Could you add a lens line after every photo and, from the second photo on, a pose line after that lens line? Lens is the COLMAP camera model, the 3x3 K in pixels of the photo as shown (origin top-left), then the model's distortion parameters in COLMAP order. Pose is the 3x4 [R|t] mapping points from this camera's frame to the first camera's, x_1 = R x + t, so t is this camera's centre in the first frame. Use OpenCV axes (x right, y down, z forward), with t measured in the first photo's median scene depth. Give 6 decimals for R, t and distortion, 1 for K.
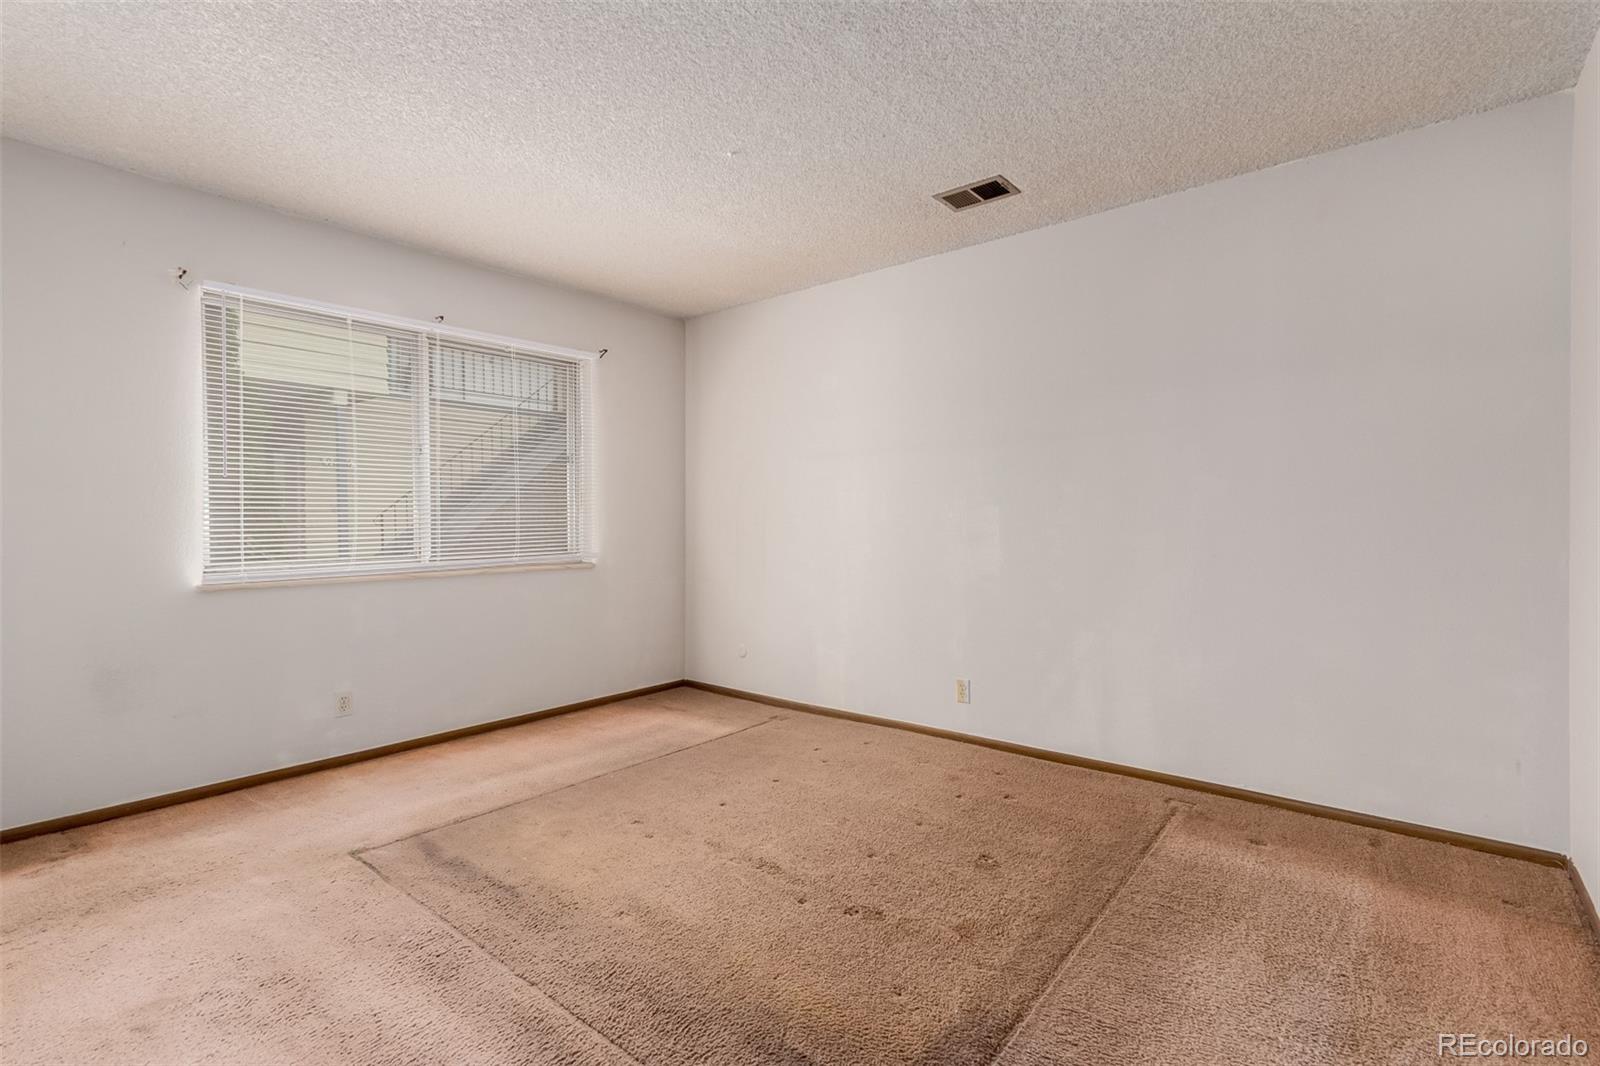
lens RADIAL K [[740.7, 0, 812.2], [0, 740.7, 537.8], [0, 0, 1]] dist [0.005677, 0.000694]
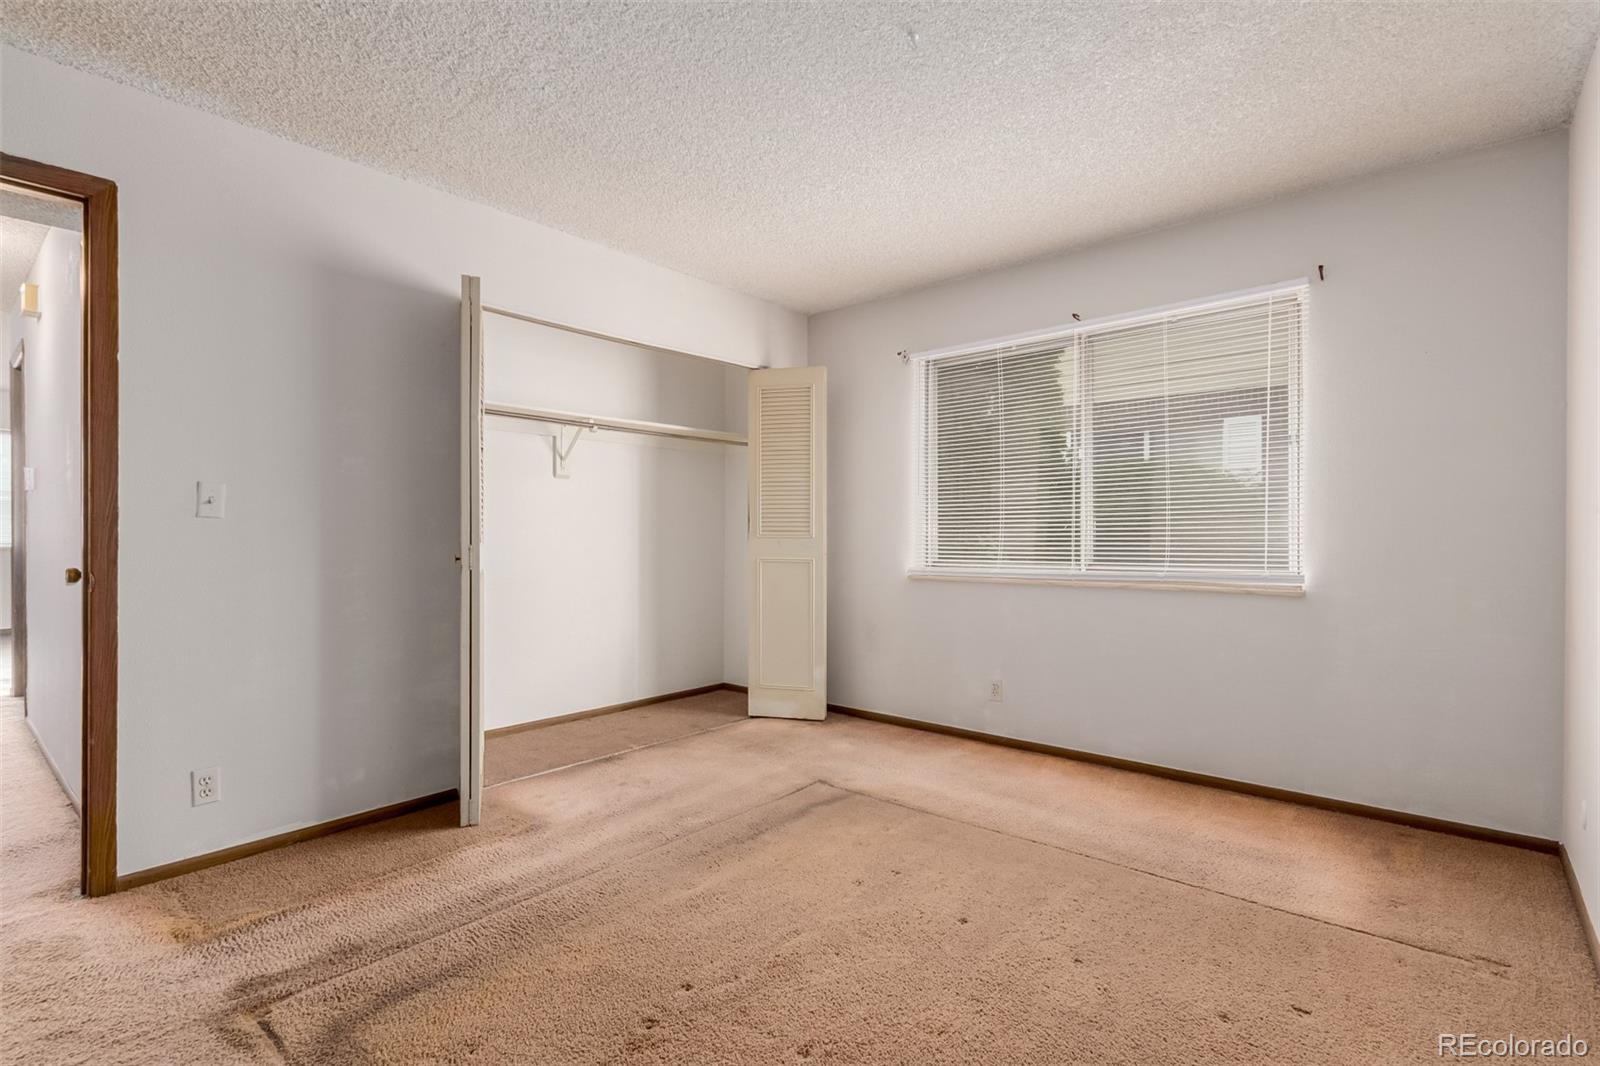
lens RADIAL K [[762.0, 0, 793.6], [0, 762.0, 527.4], [0, 0, 1]] dist [0.019931, 0.000197]
pose [[-0.022077, -0.002765, -0.999752, 0.535244], [-0.023822, 0.999714, -0.002239, -0.013249], [0.999472, 0.023767, -0.022137, 0.713317]]
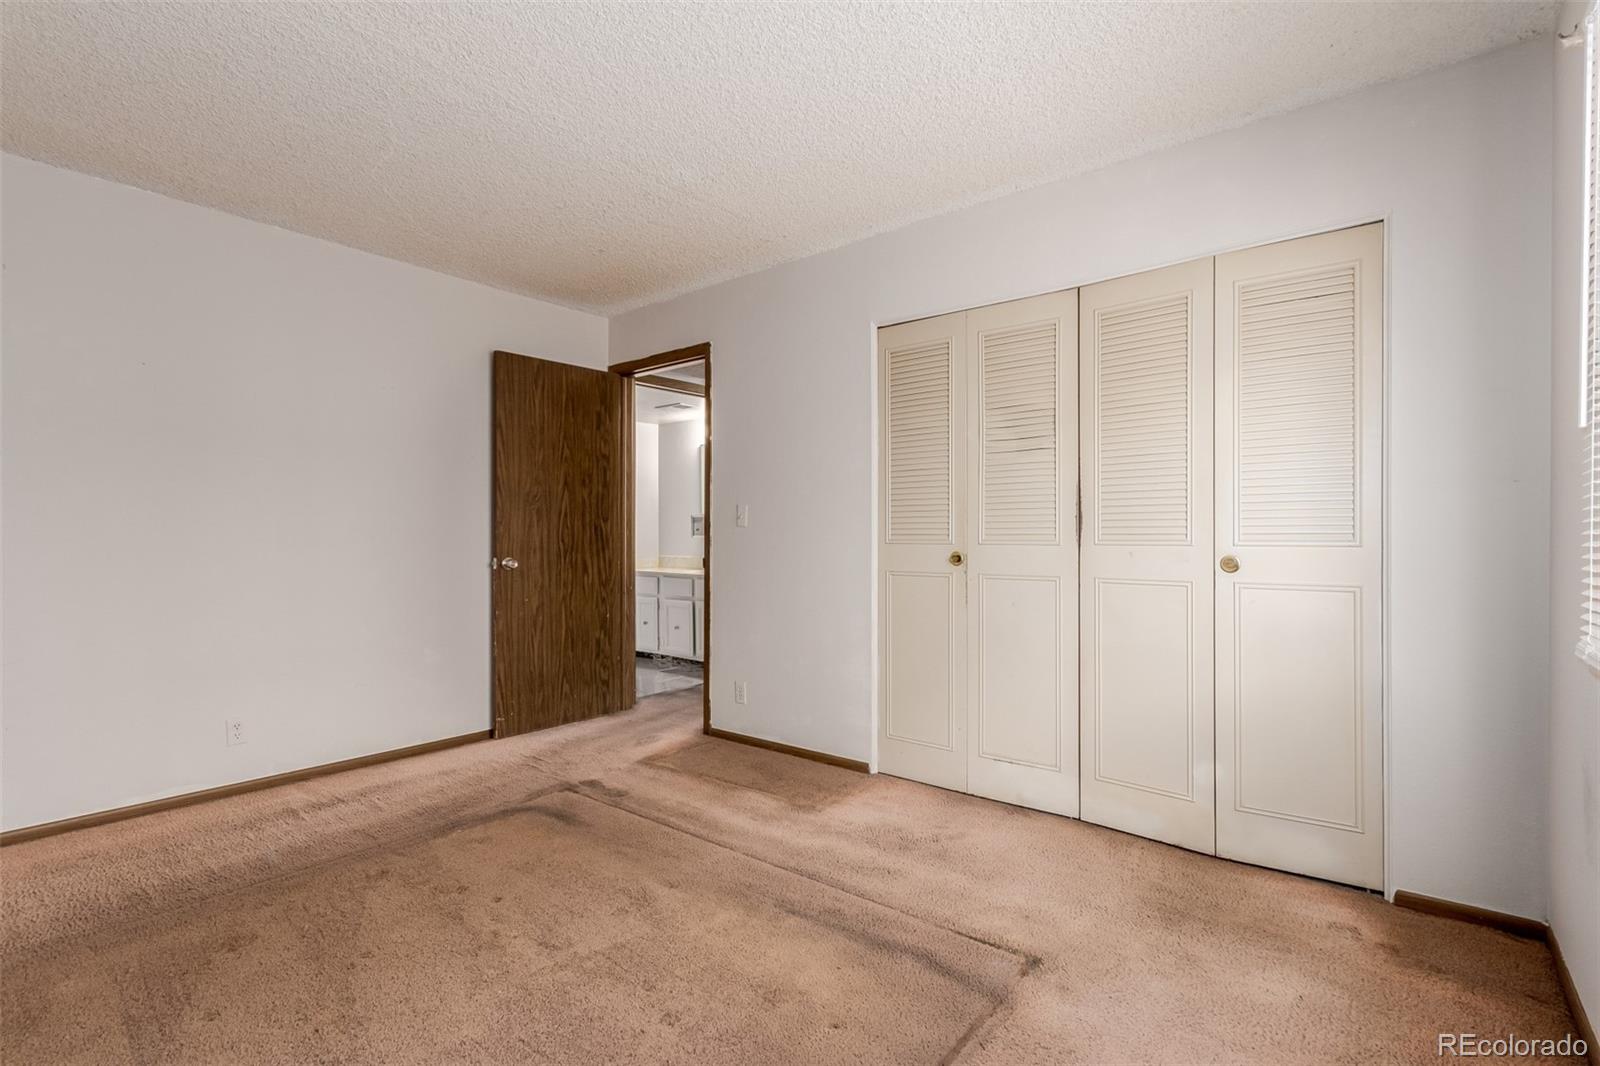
lens RADIAL K [[734.9, 0, 799.7], [0, 734.9, 535.6], [0, 0, 1]] dist [0.005600, 0.001347]
pose [[-0.999912, 0.001723, -0.013189, -0.270037], [0.001462, 0.999804, 0.019758, -0.021299], [0.013221, 0.019737, -0.999718, 1.283797]]
